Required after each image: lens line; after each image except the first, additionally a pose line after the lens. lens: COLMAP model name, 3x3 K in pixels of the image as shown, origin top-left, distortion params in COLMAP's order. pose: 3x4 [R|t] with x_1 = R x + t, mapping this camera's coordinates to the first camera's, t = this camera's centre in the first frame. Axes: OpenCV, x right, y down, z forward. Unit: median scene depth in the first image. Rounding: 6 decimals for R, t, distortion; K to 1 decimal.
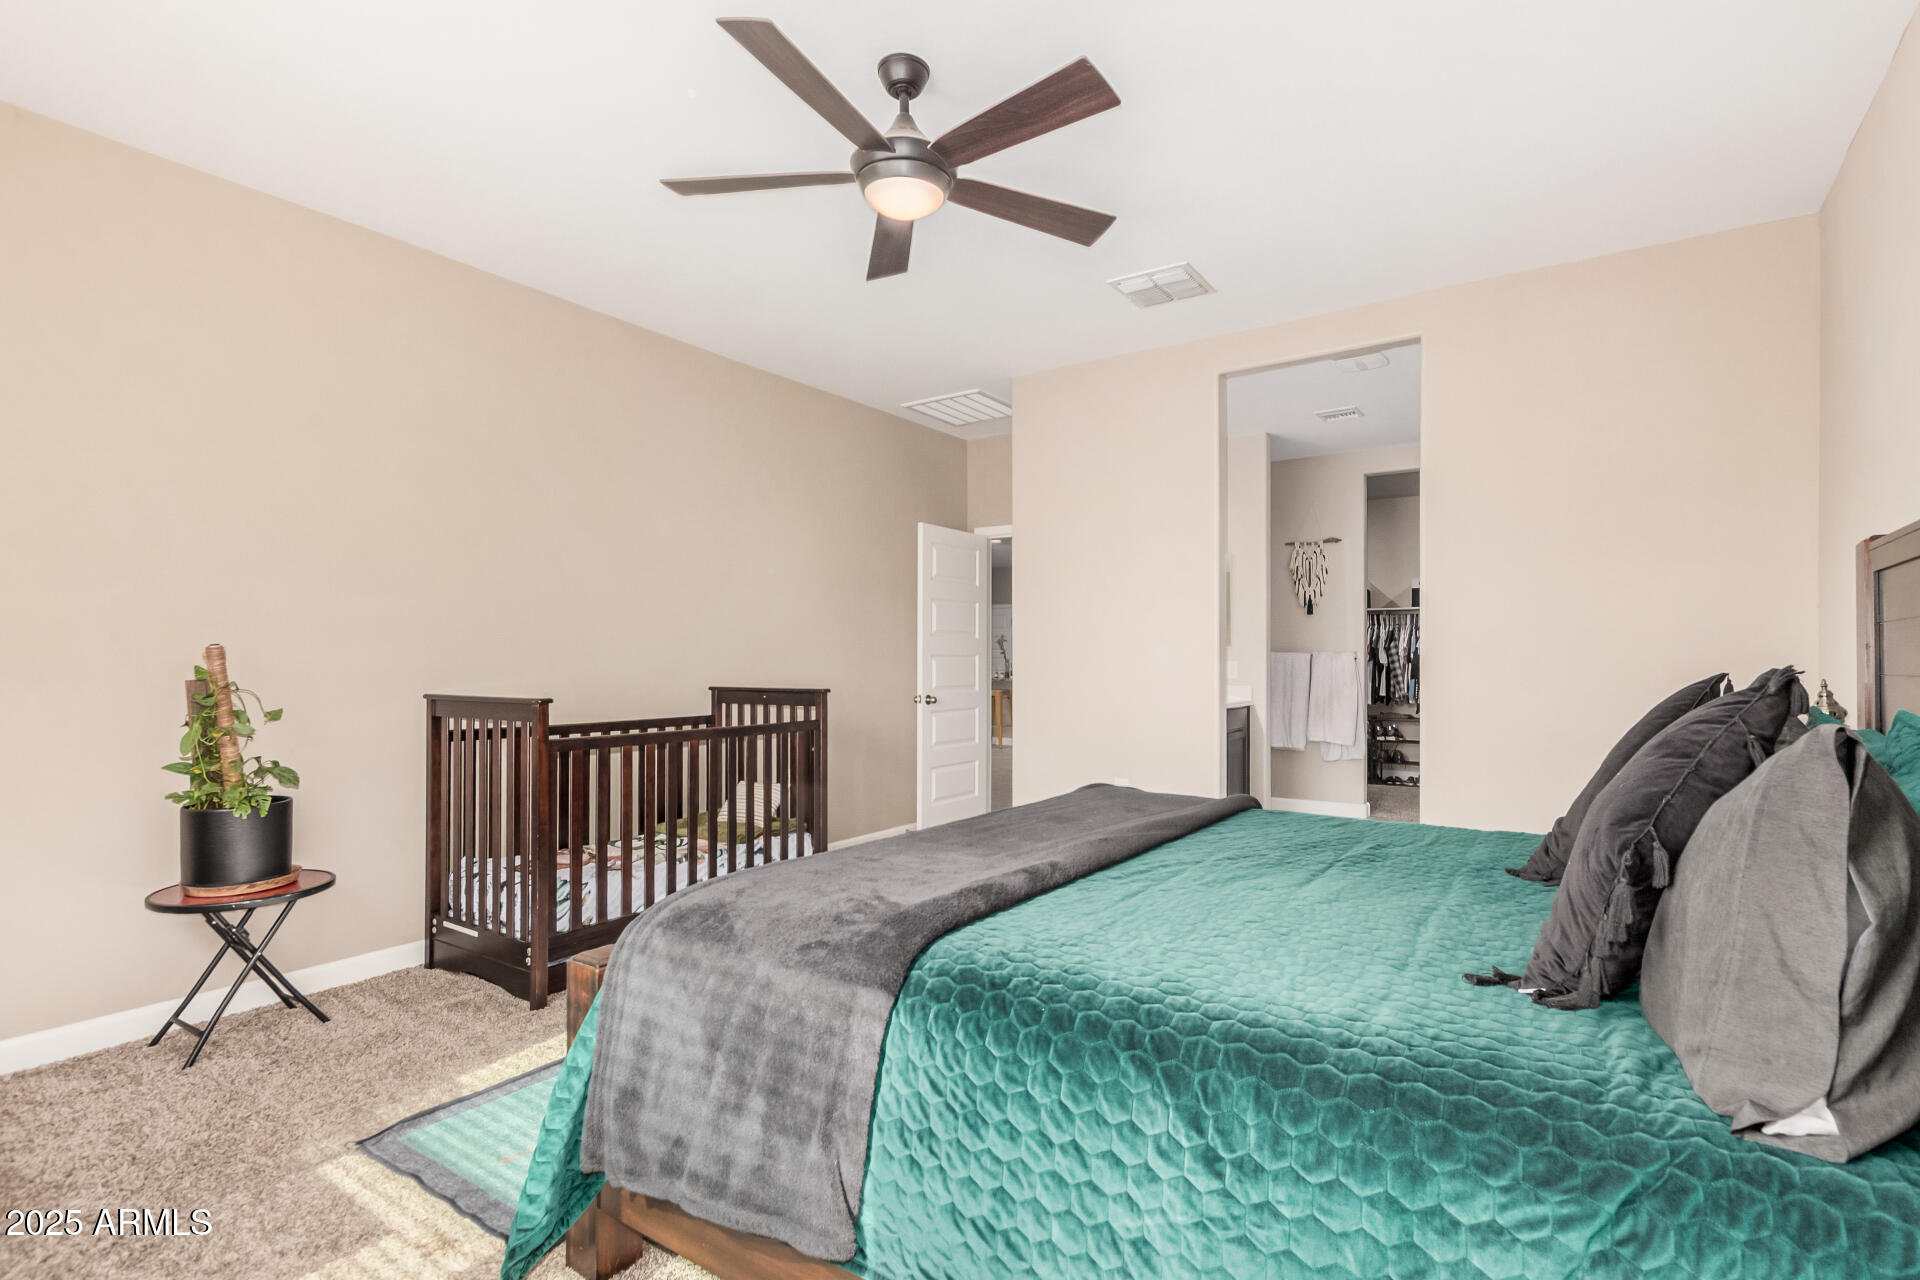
lens RADIAL K [[945.2, 0, 963.2], [0, 945.2, 646.4], [0, 0, 1]] dist [-0.002269, -0.000060]
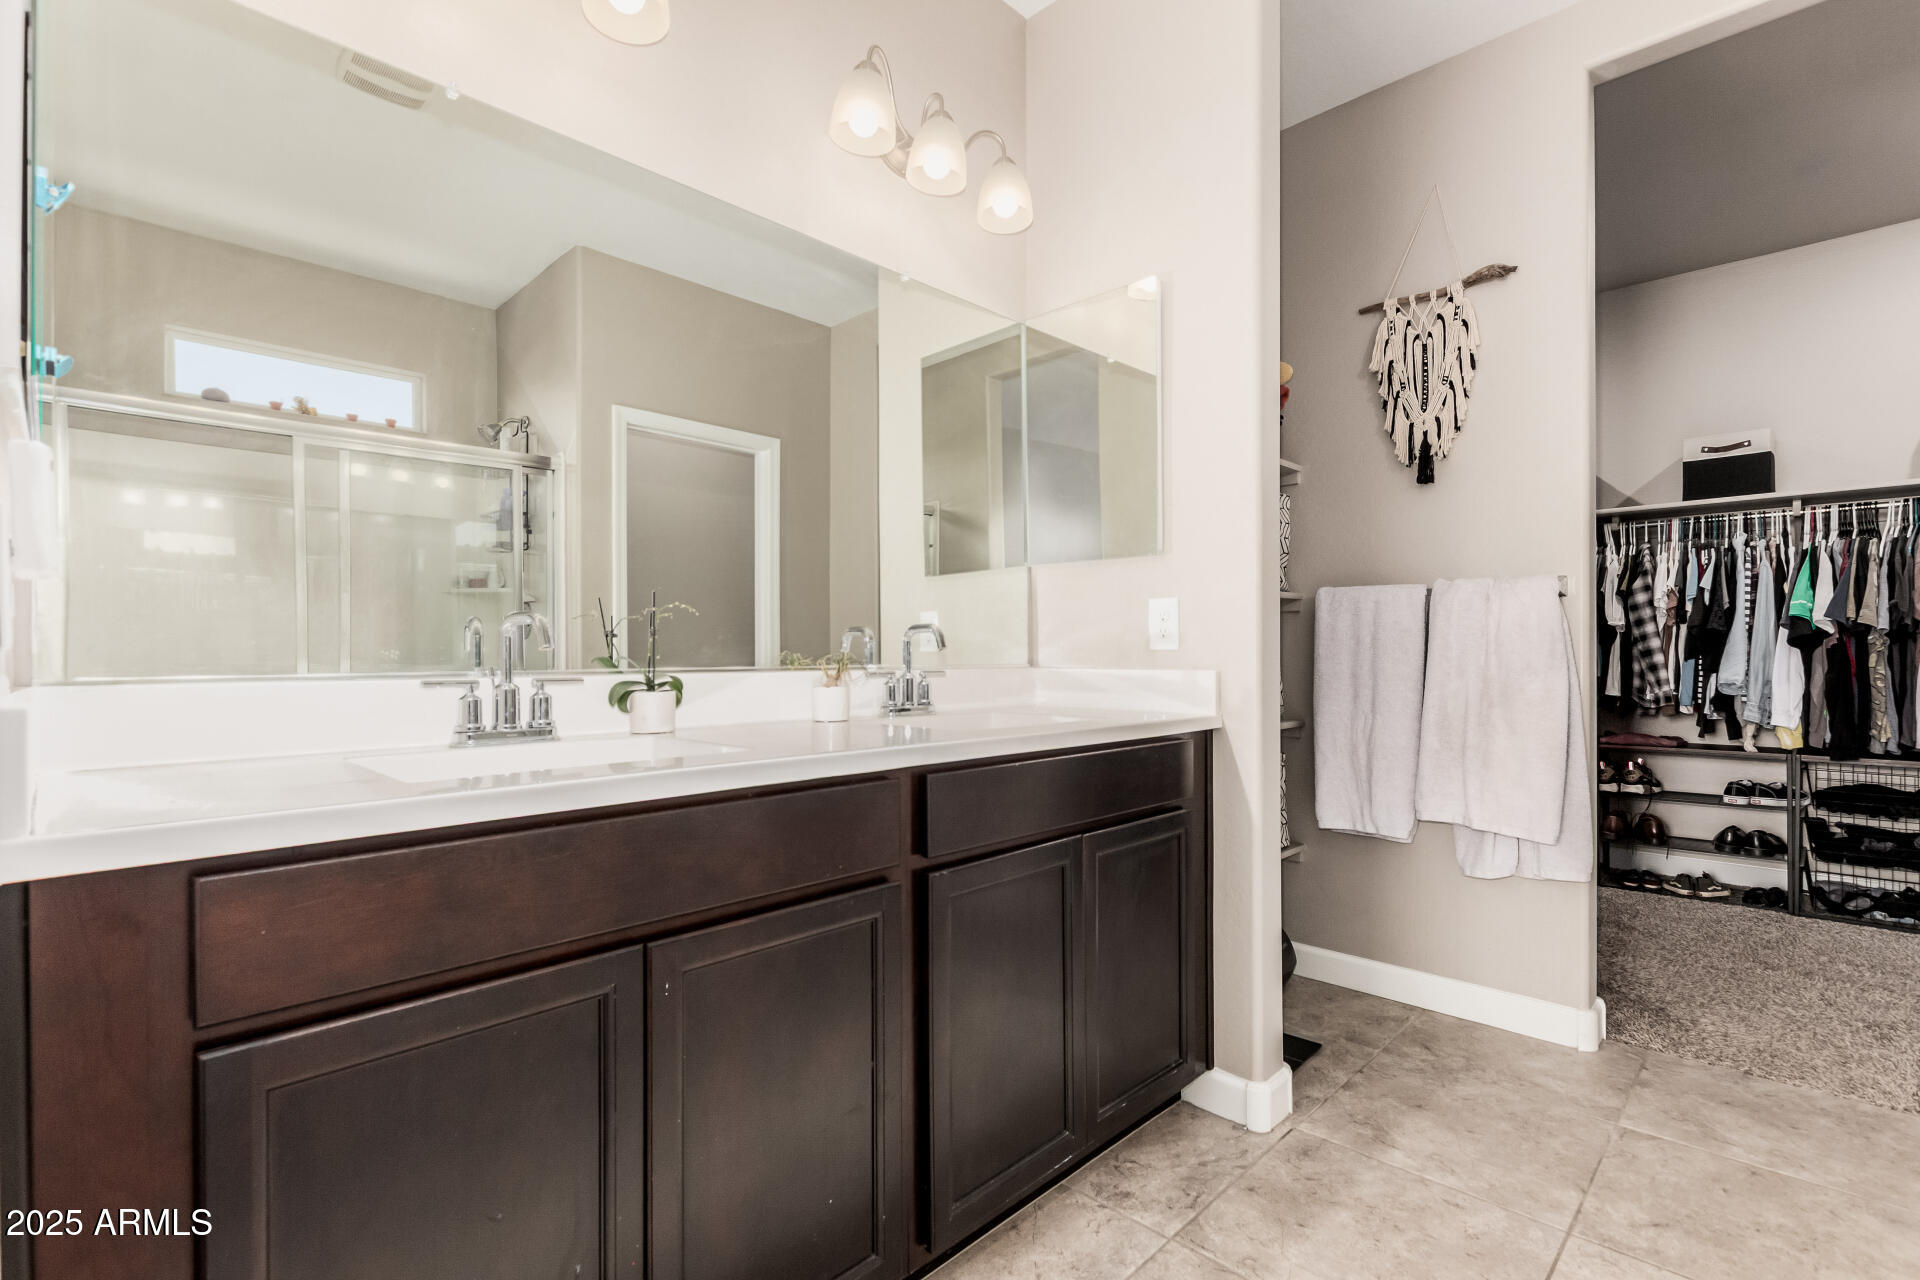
lens RADIAL K [[882.5, 0, 954.5], [0, 882.5, 647.2], [0, 0, 1]] dist [0.001182, -0.001099]
pose [[0.983595, -0.004497, -0.180334, 0.244039], [0.005753, 0.999963, 0.006438, 0.028381], [0.180299, -0.007369, 0.983584, 0.615816]]
